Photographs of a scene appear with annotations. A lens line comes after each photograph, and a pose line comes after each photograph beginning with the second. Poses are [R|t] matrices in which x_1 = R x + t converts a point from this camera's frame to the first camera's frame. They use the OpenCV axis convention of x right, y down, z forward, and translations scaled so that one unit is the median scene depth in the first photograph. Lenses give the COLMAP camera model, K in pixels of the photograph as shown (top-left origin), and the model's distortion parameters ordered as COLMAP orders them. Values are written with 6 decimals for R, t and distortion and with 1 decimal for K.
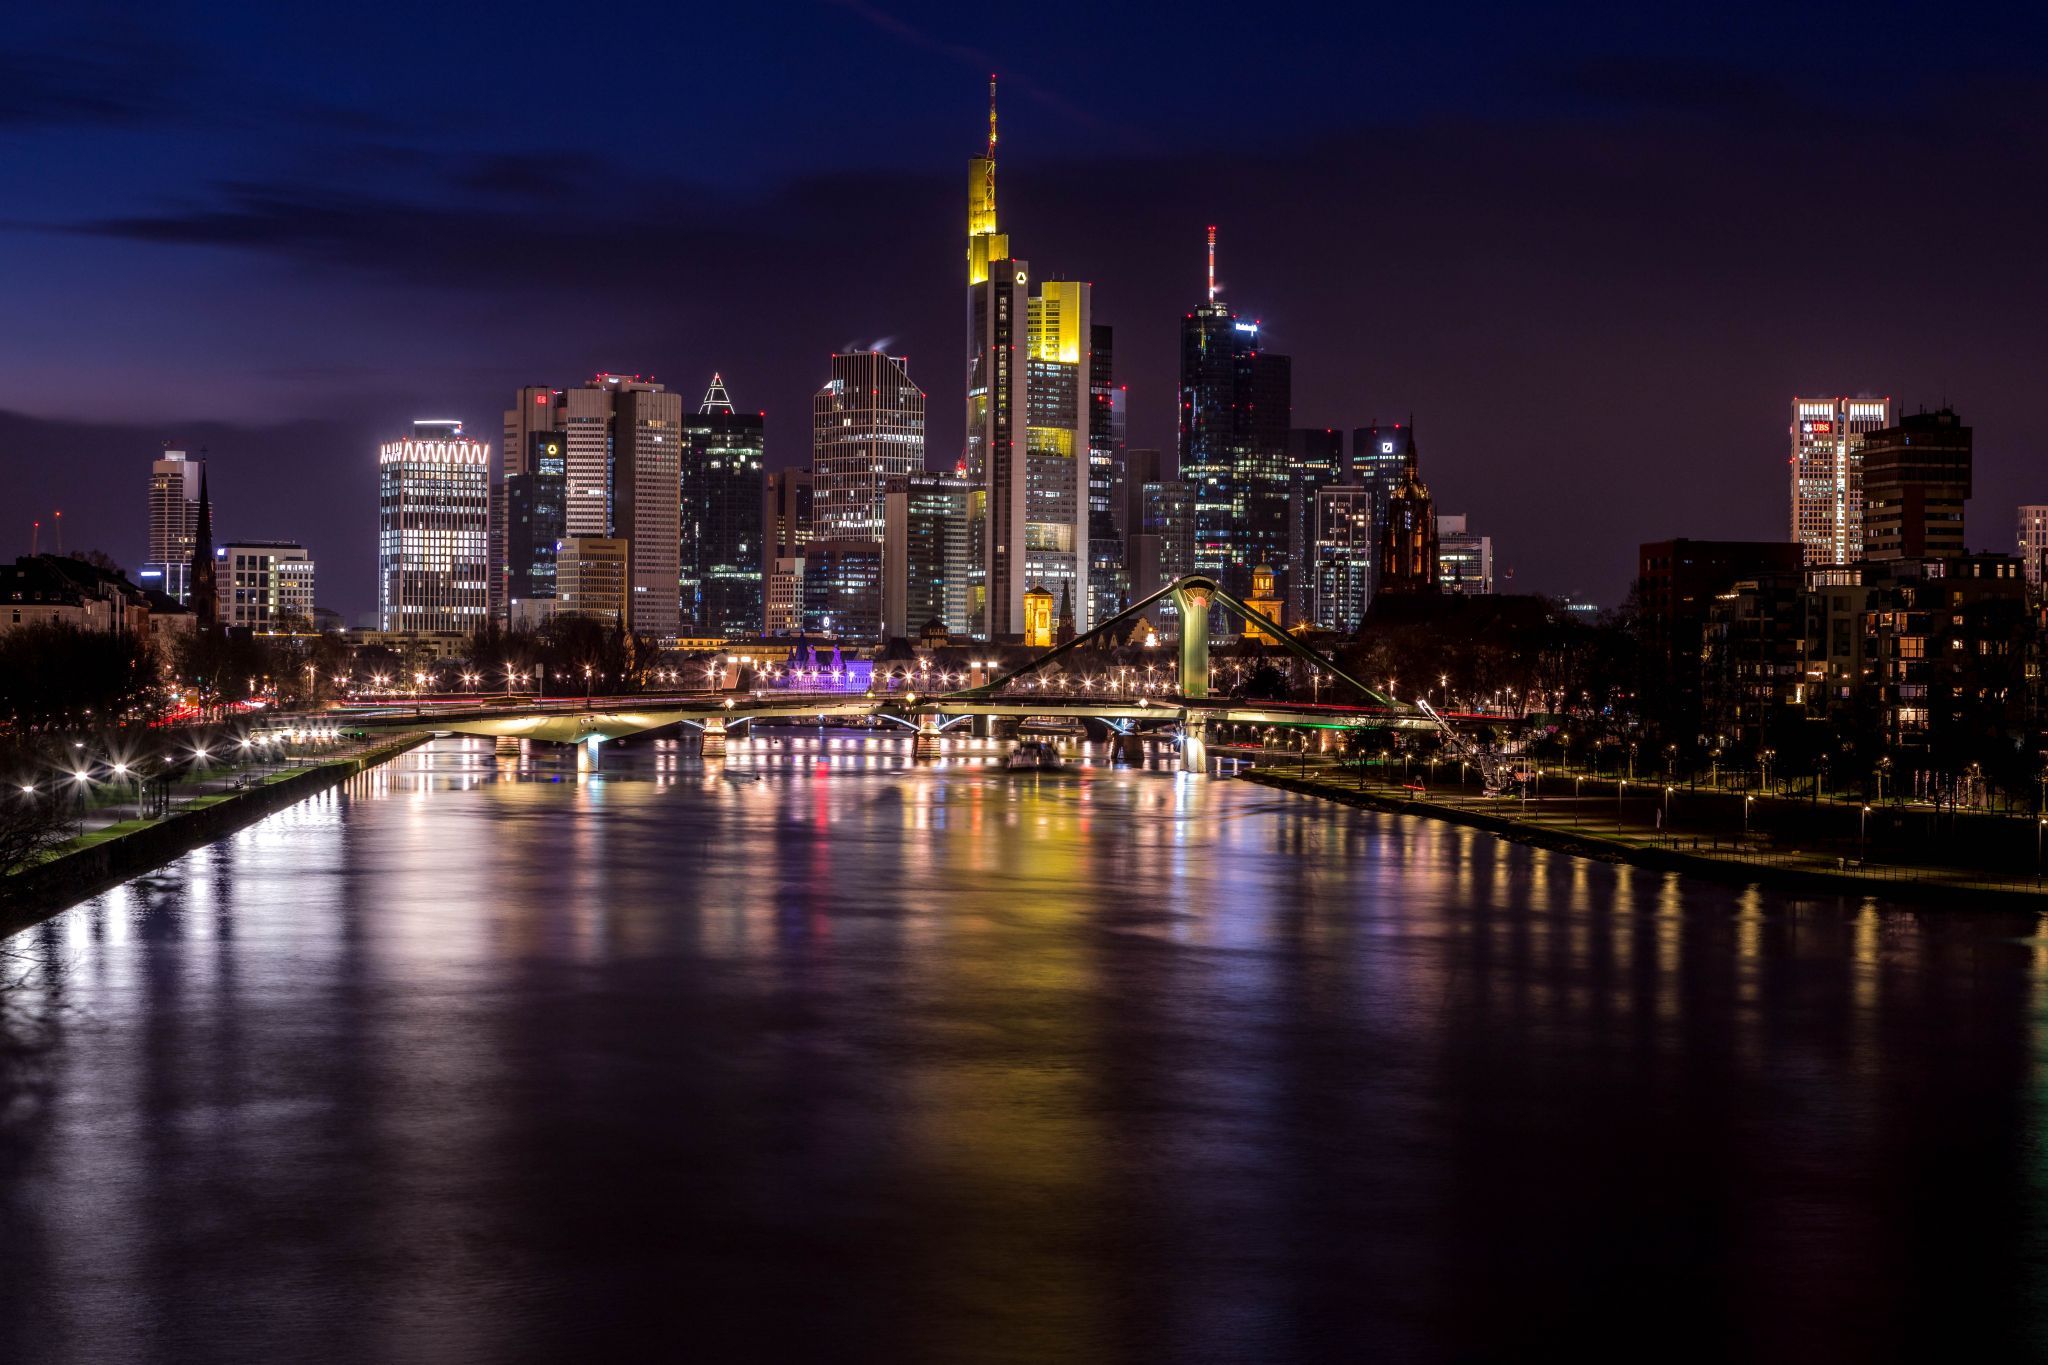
lens RADIAL K [[5747.2, 0, 1027.9], [0, 5747.2, 679.3], [0, 0, 1]] dist [-0.041759, 0.576776]
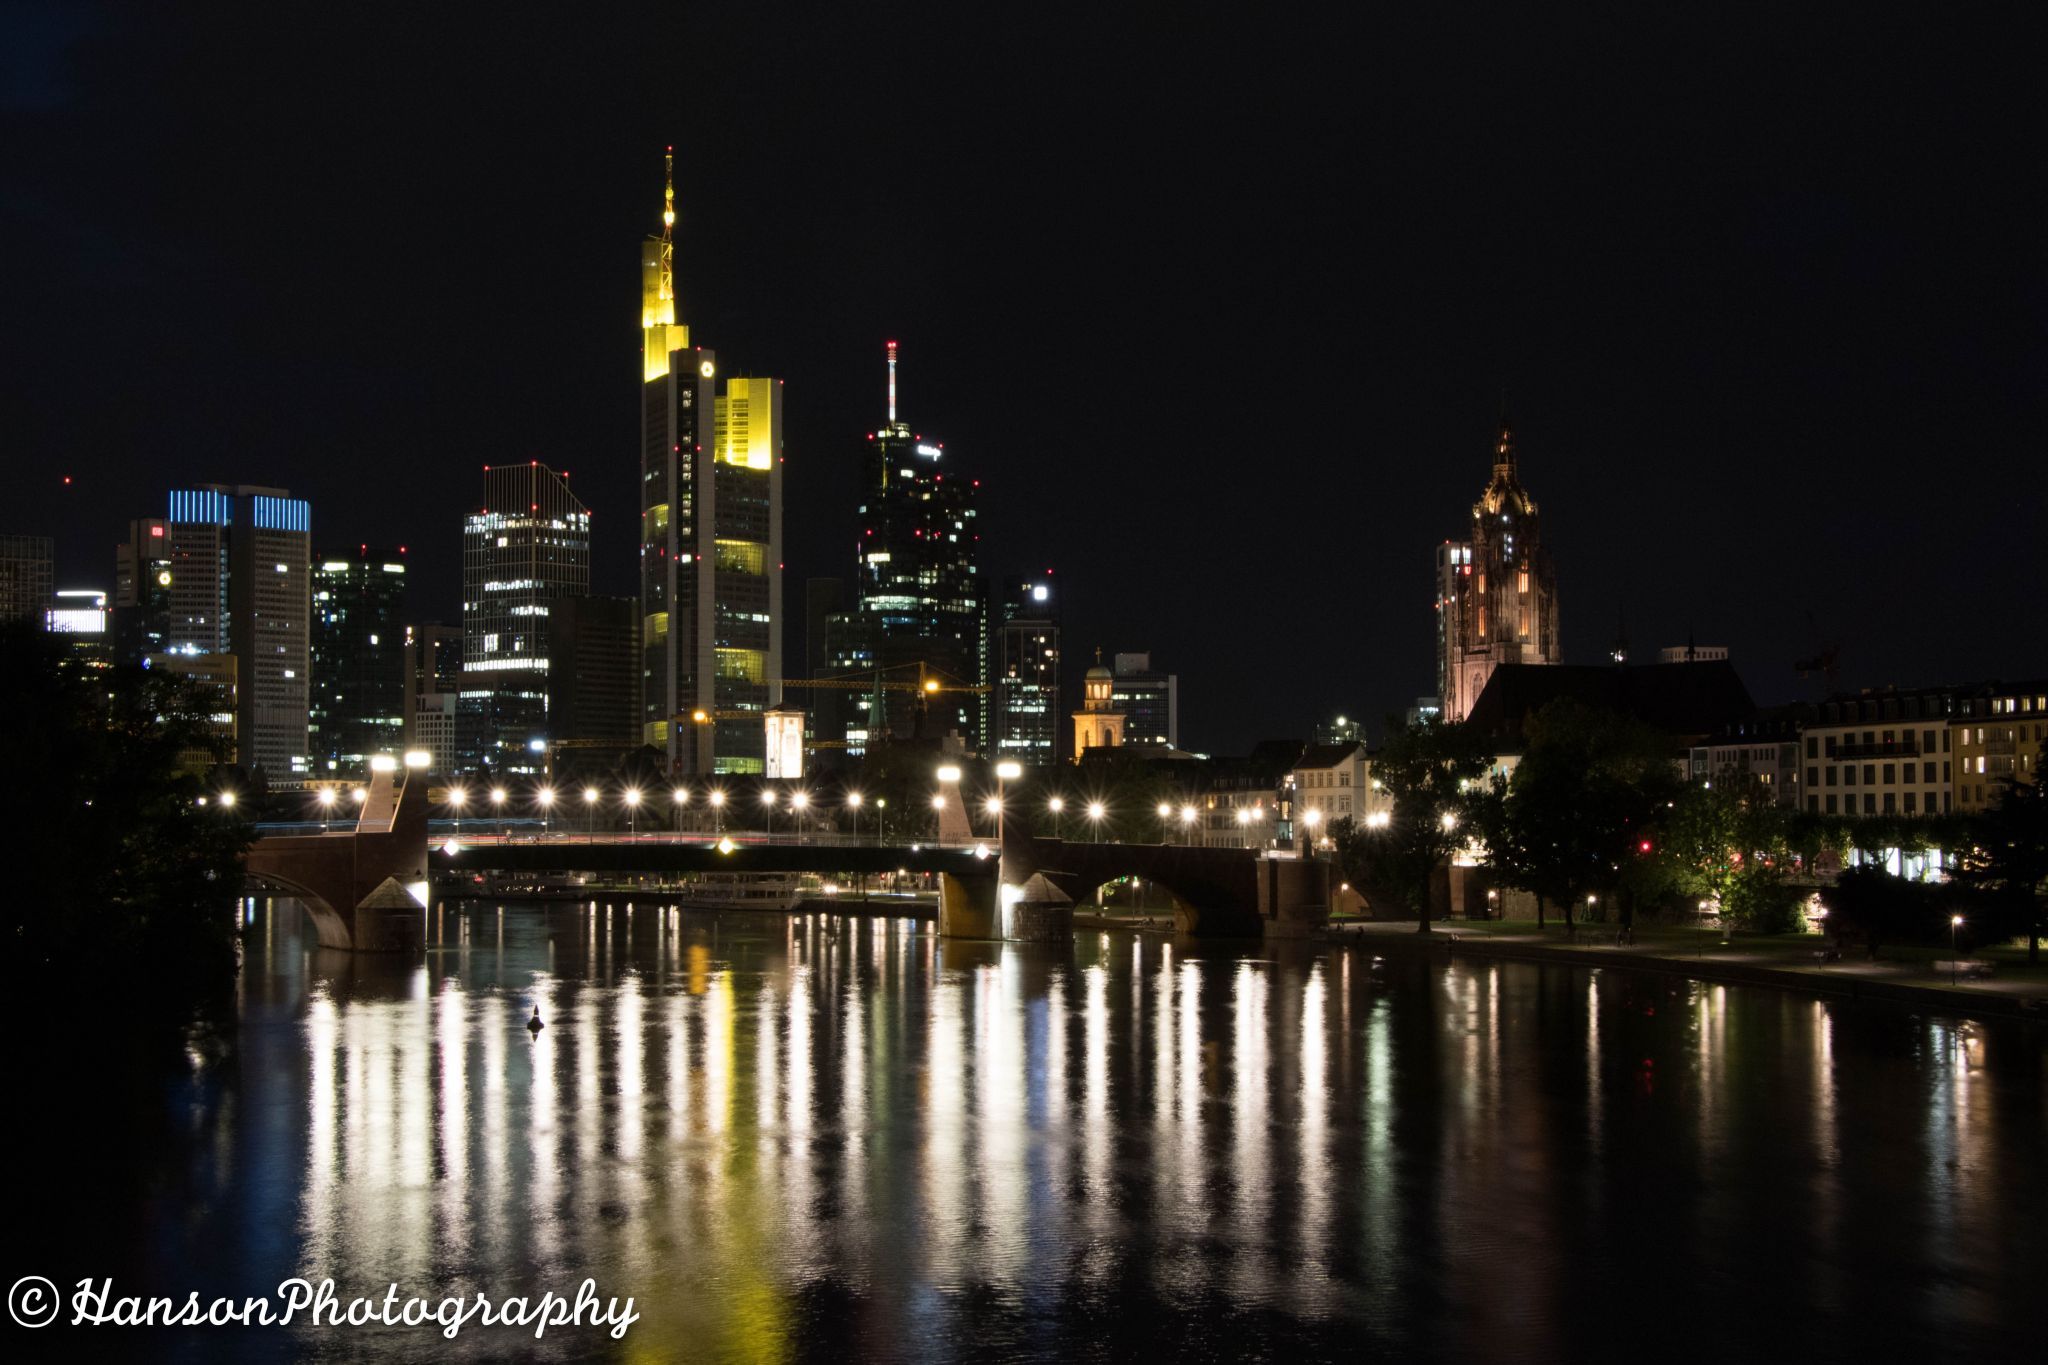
lens RADIAL K [[3322.9, 0, 1024.0], [0, 3322.9, 685.5], [0, 0, 1]] dist [0.123447, 0.193586]
pose [[0.989776, -0.003664, 0.142584, -0.034927], [0.010026, 0.998984, -0.043926, 0.001739], [-0.142278, 0.044907, 0.988808, 0.660387]]
